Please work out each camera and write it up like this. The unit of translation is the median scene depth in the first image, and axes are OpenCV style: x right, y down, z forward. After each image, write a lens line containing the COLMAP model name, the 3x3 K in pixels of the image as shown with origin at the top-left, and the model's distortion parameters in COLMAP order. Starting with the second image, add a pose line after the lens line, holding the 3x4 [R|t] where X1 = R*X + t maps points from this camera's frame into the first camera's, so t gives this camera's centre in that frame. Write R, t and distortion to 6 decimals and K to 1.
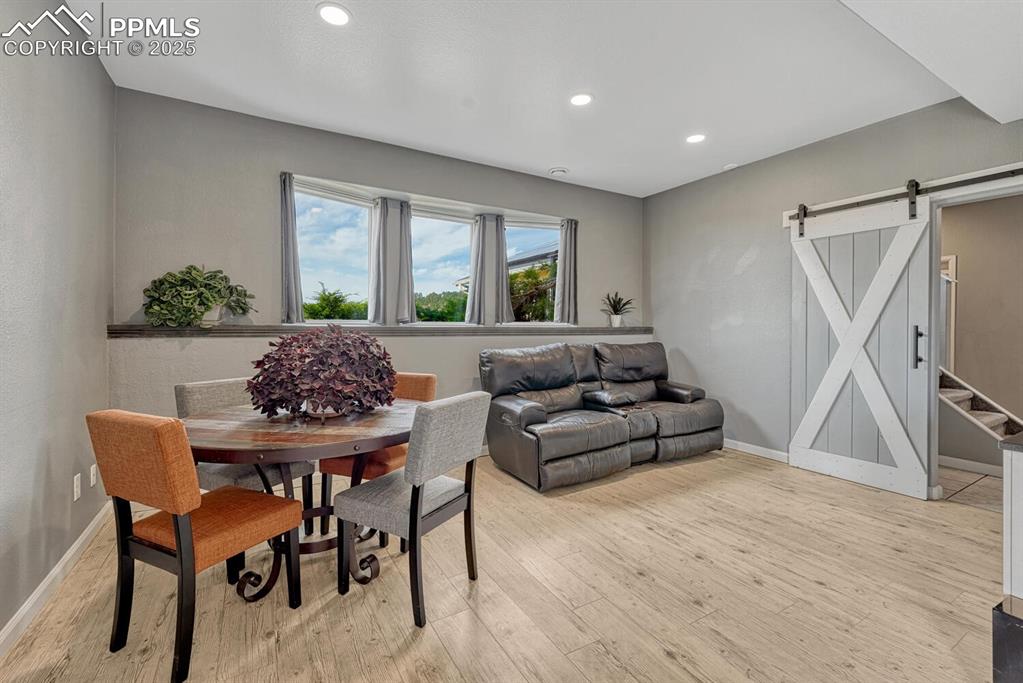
lens RADIAL K [[430.0, 0, 512.2], [0, 430.0, 334.4], [0, 0, 1]] dist [-0.013517, -0.000202]
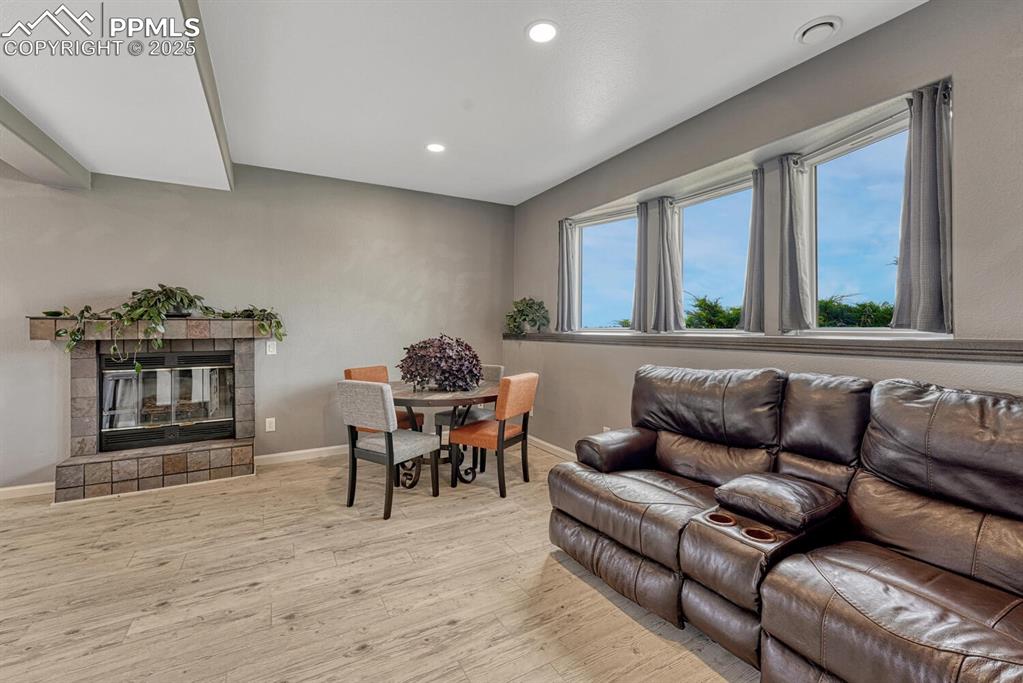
lens RADIAL K [[430.0, 0, 515.2], [0, 430.0, 335.4], [0, 0, 1]] dist [-0.013517, -0.000202]
pose [[-0.006147, 0.007264, -0.999955, 0.819138], [-0.024520, 0.999672, 0.007412, -0.021296], [0.999680, 0.024565, -0.005967, 0.878401]]
